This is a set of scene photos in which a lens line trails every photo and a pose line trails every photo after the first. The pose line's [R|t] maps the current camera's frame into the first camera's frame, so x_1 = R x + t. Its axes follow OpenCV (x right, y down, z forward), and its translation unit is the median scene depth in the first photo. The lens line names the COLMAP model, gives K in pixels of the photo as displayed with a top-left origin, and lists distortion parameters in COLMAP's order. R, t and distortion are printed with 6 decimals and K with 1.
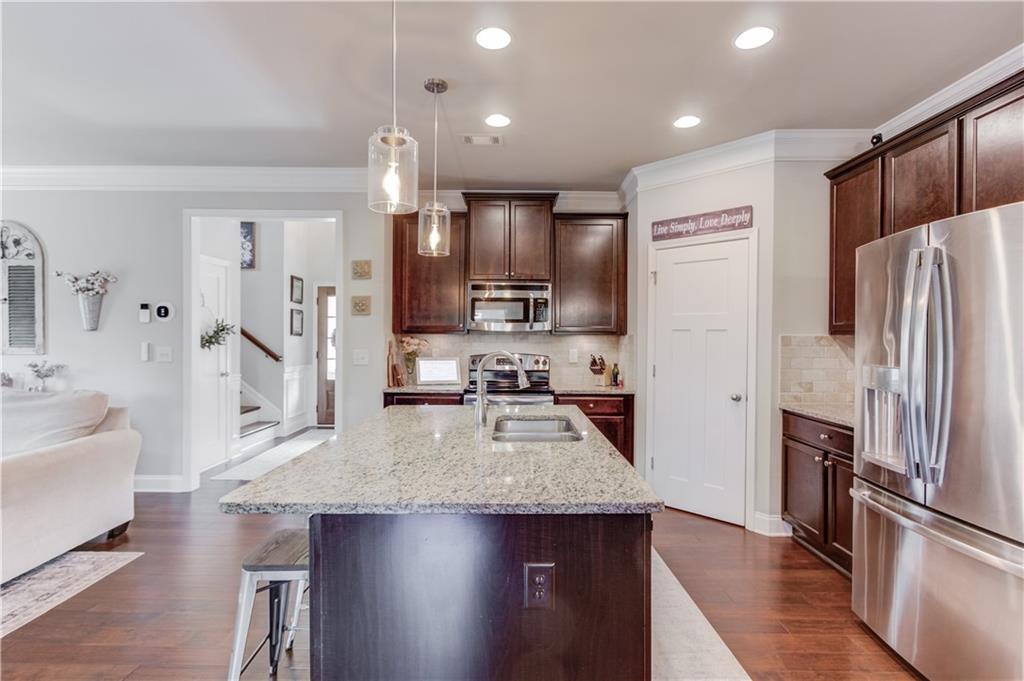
lens RADIAL K [[505.2, 0, 512.0], [0, 505.2, 340.5], [0, 0, 1]] dist [0.042296, -0.000005]
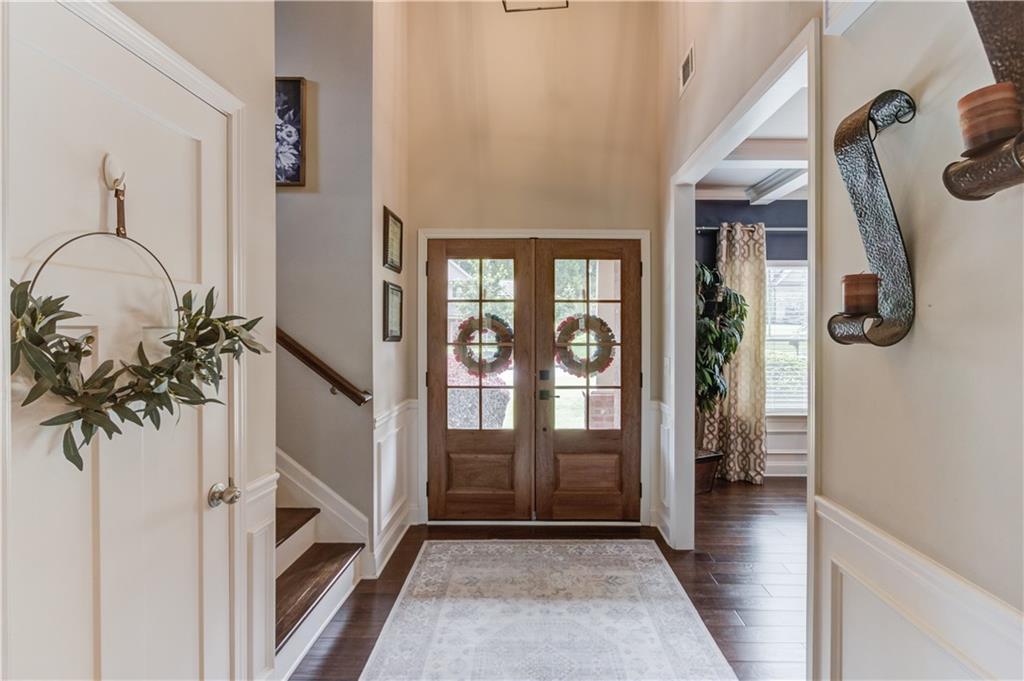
lens RADIAL K [[472.6, 0, 515.7], [0, 472.6, 335.9], [0, 0, 1]] dist [0.038619, -0.000172]
pose [[0.999958, -0.003009, -0.008680, -0.323303], [0.003072, 0.999970, 0.007152, -0.017880], [0.008658, -0.007178, 0.999937, 0.598991]]
